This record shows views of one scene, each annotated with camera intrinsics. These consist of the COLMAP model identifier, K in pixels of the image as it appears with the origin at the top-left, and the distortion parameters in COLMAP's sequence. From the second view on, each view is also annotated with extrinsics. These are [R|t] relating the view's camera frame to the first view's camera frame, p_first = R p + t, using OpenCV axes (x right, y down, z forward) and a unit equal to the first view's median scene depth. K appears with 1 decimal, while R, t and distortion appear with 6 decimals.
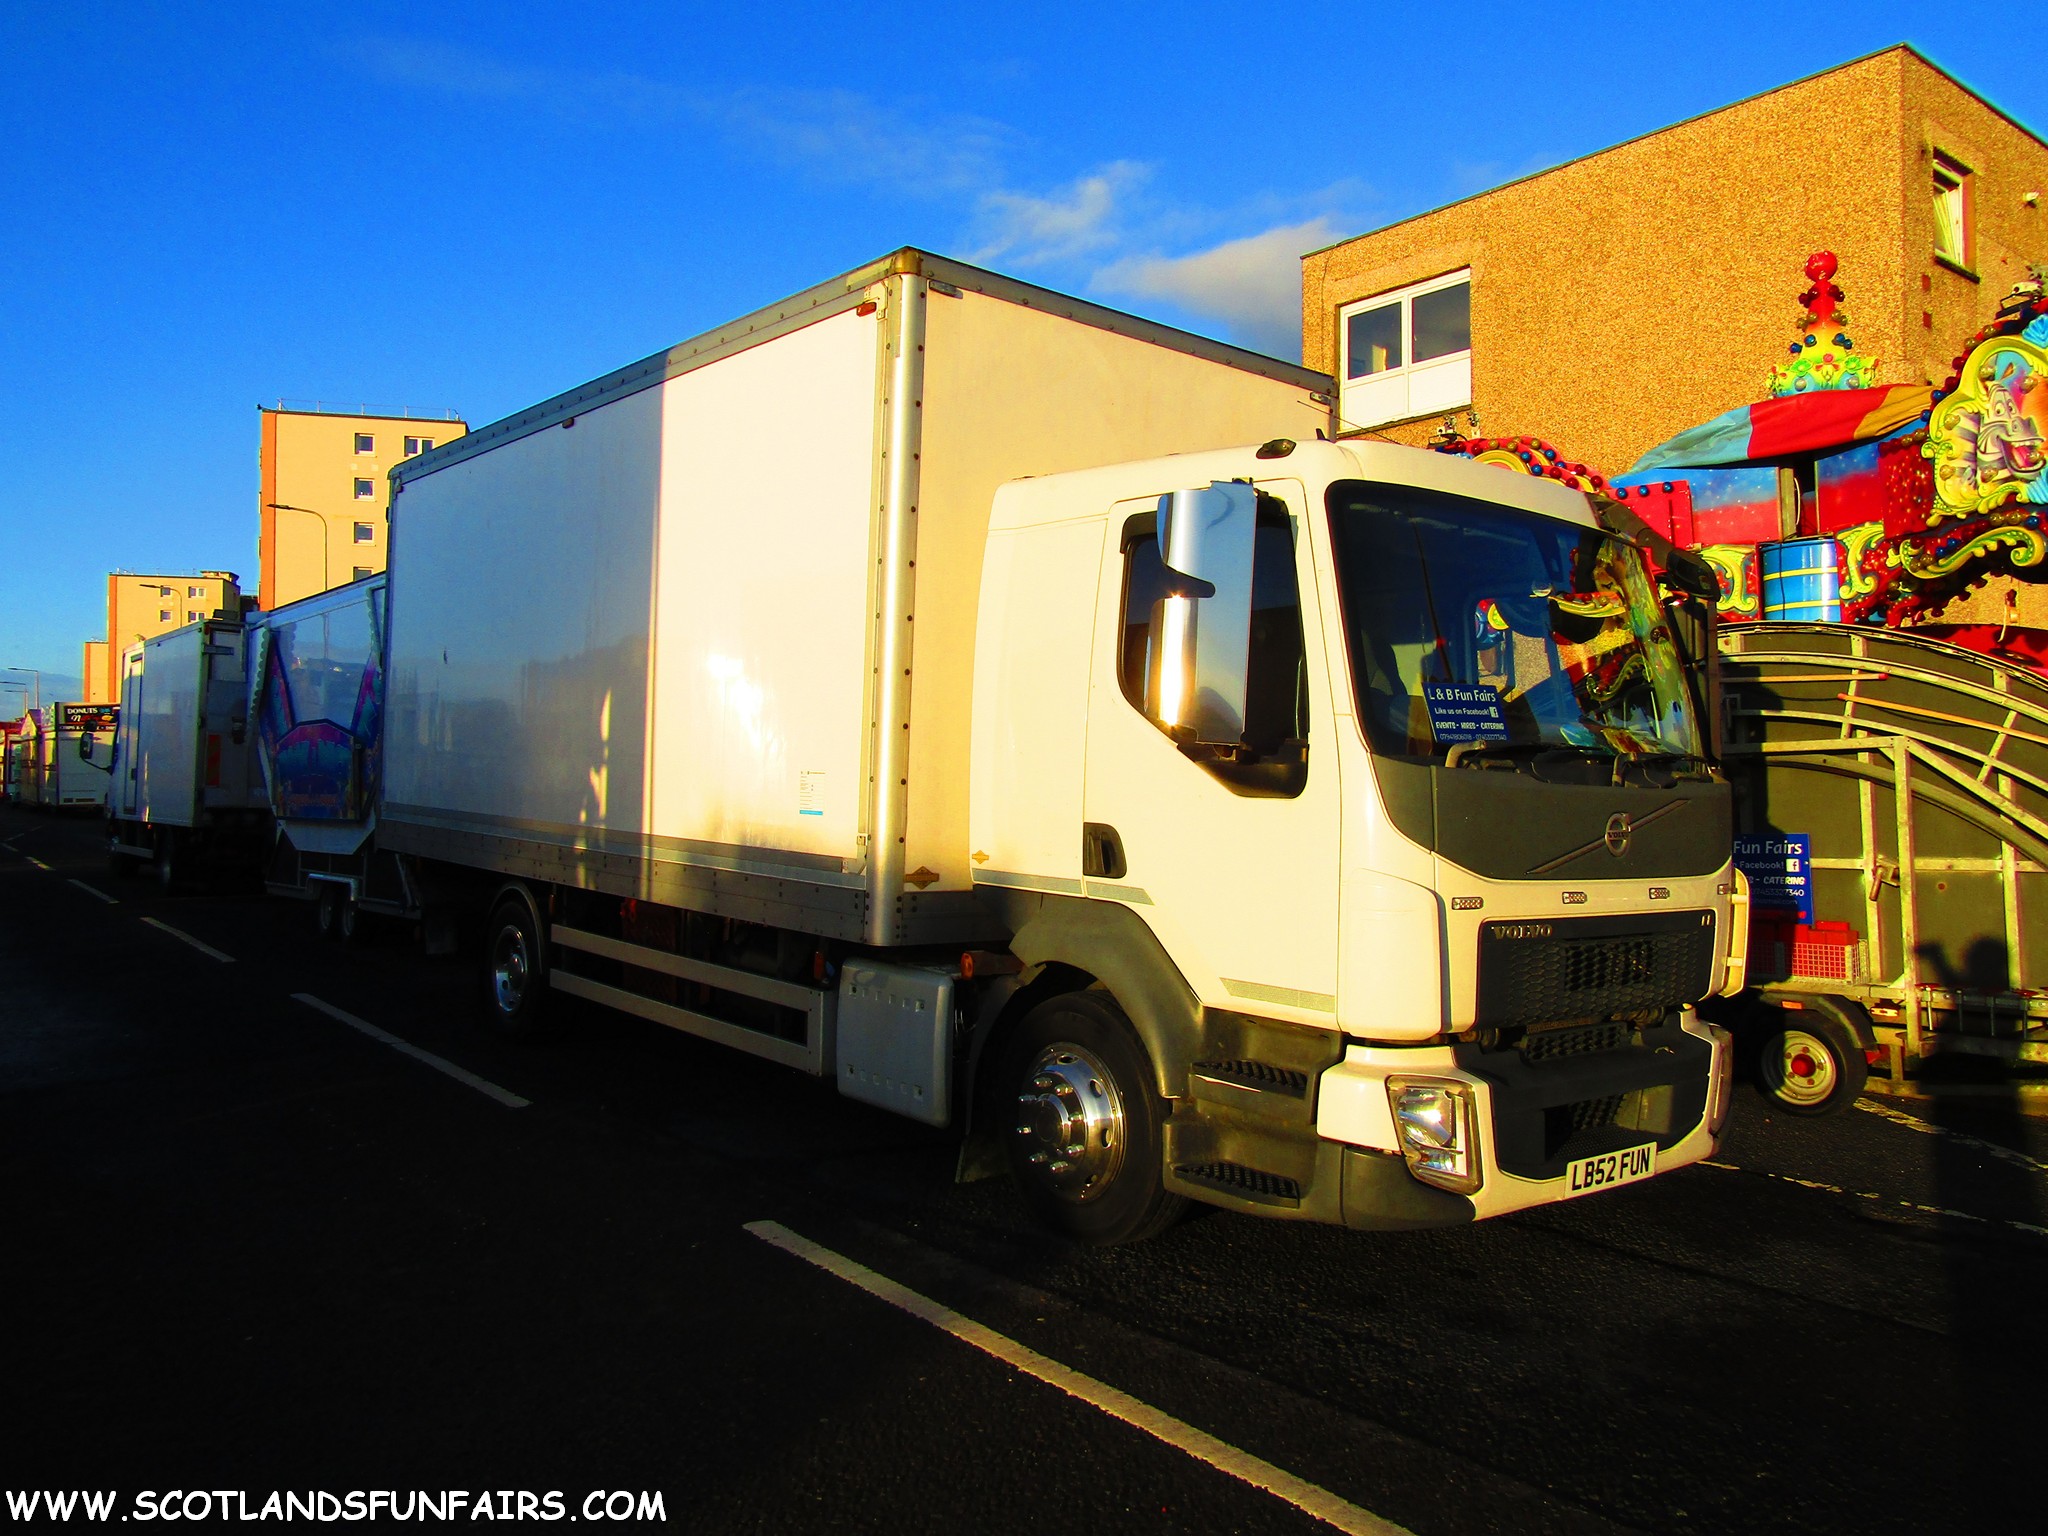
lens RADIAL K [[1543.9, 0, 1022.2], [0, 1543.9, 762.5], [0, 0, 1]] dist [0.007089, -0.001390]
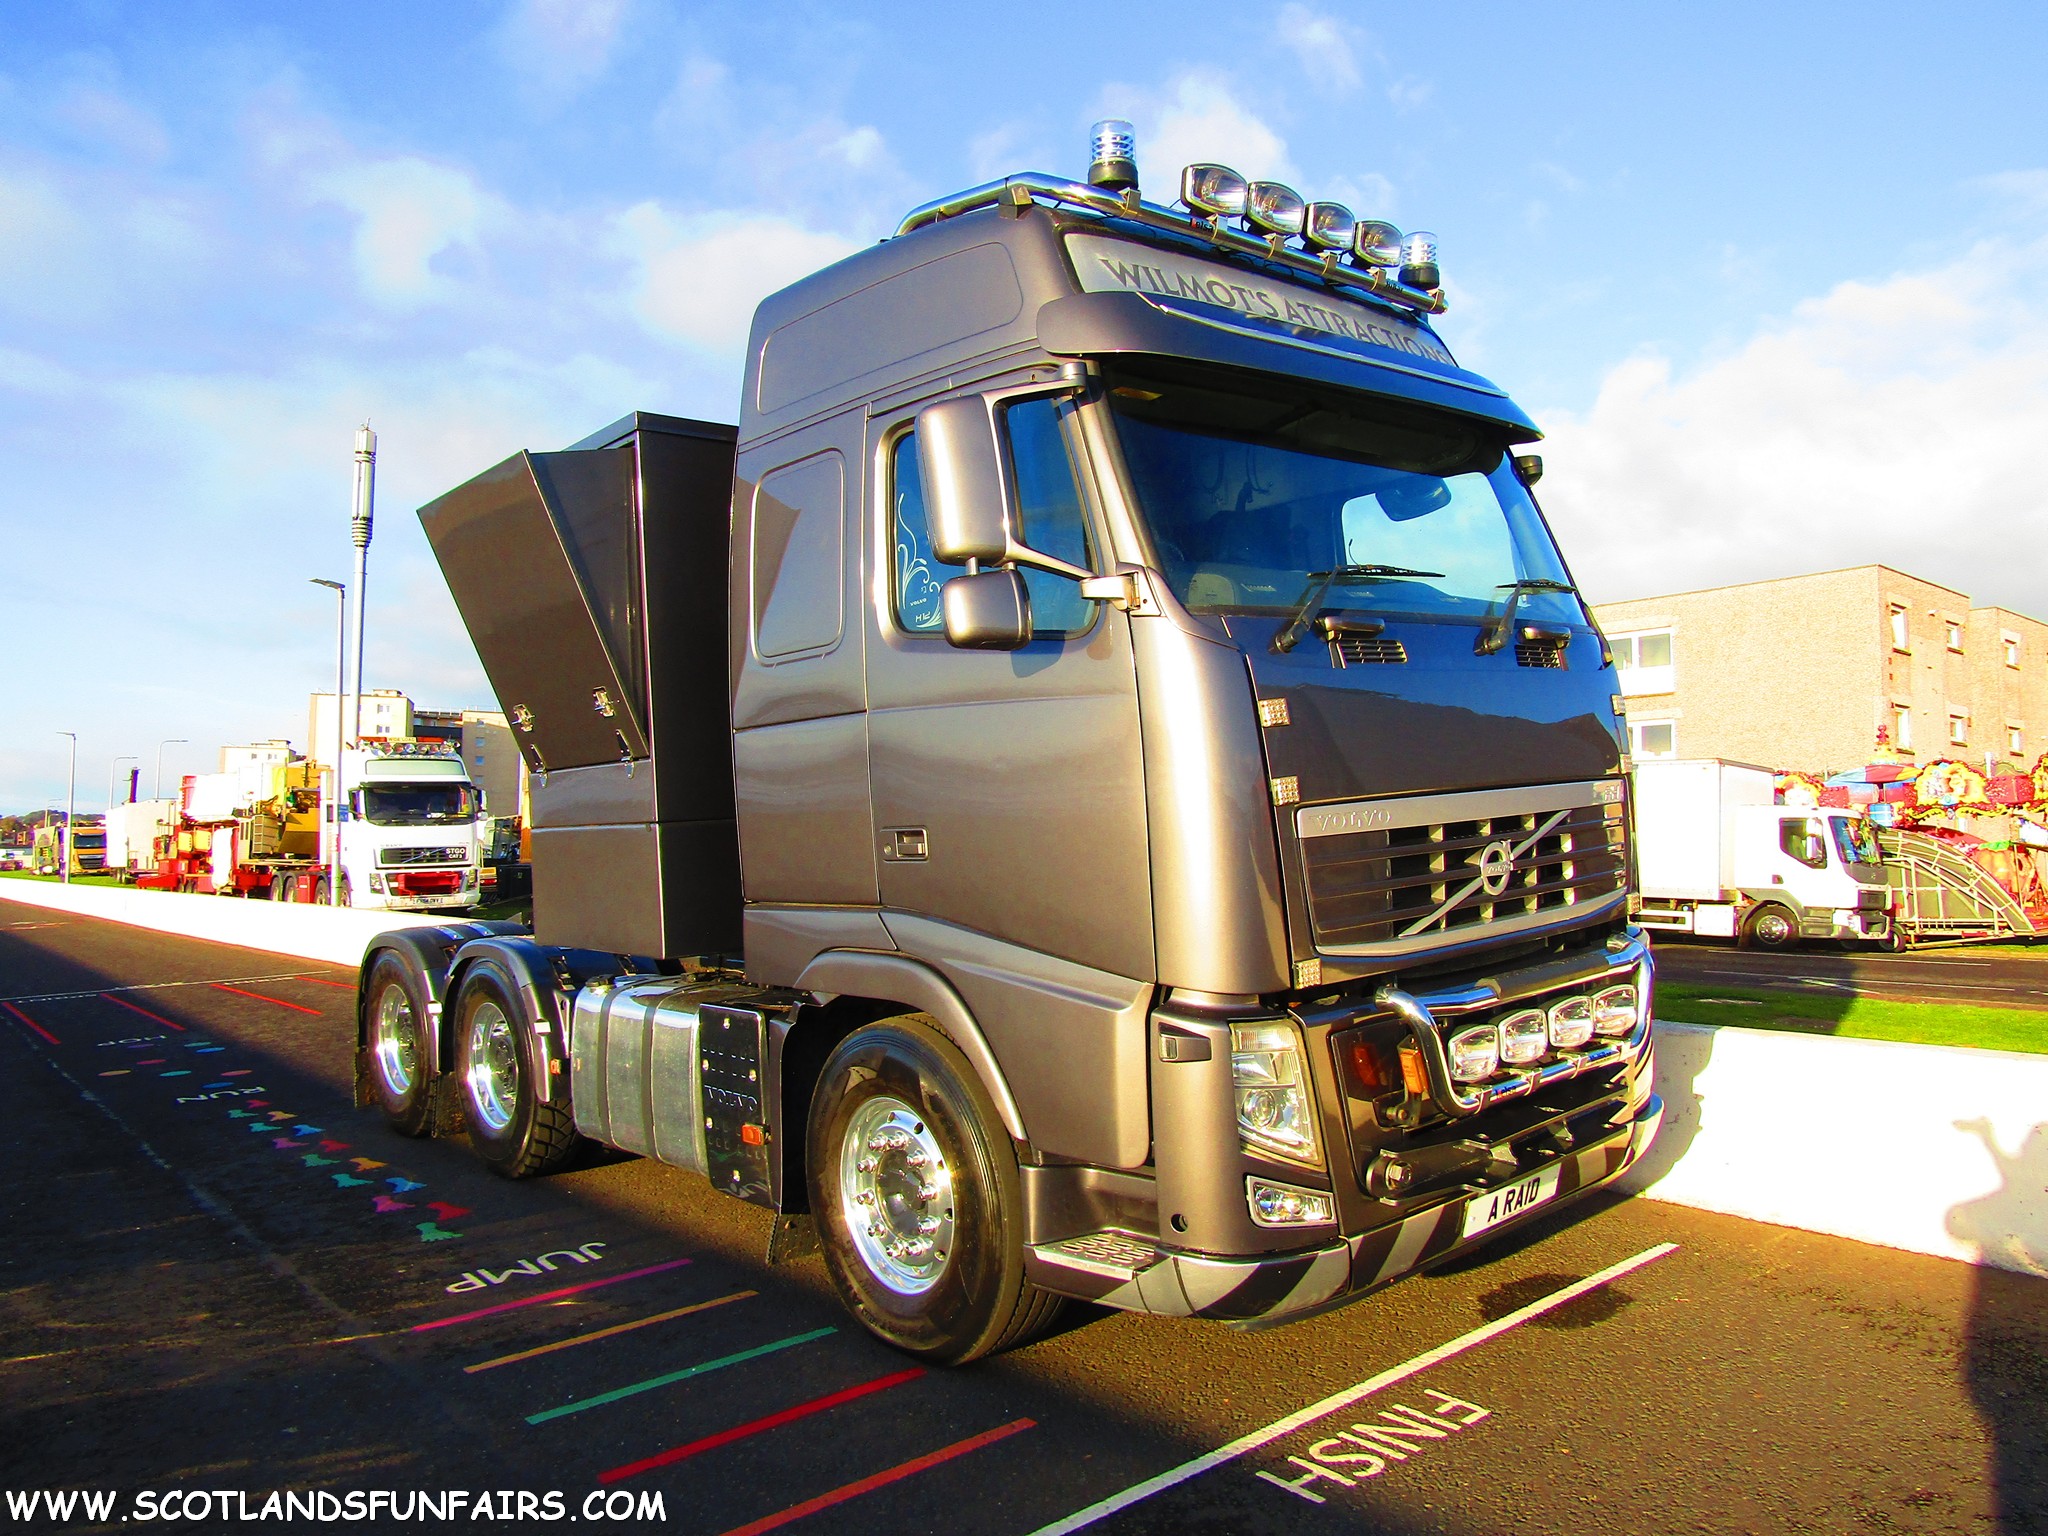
lens RADIAL K [[1470.3, 0, 1026.0], [0, 1470.3, 772.6], [0, 0, 1]] dist [0.000122, 0.000851]
pose [[0.999633, 0.007957, 0.025887, -1.774297], [-0.006428, 0.998259, -0.058625, 0.001234], [-0.026309, 0.058437, 0.997944, -2.677832]]
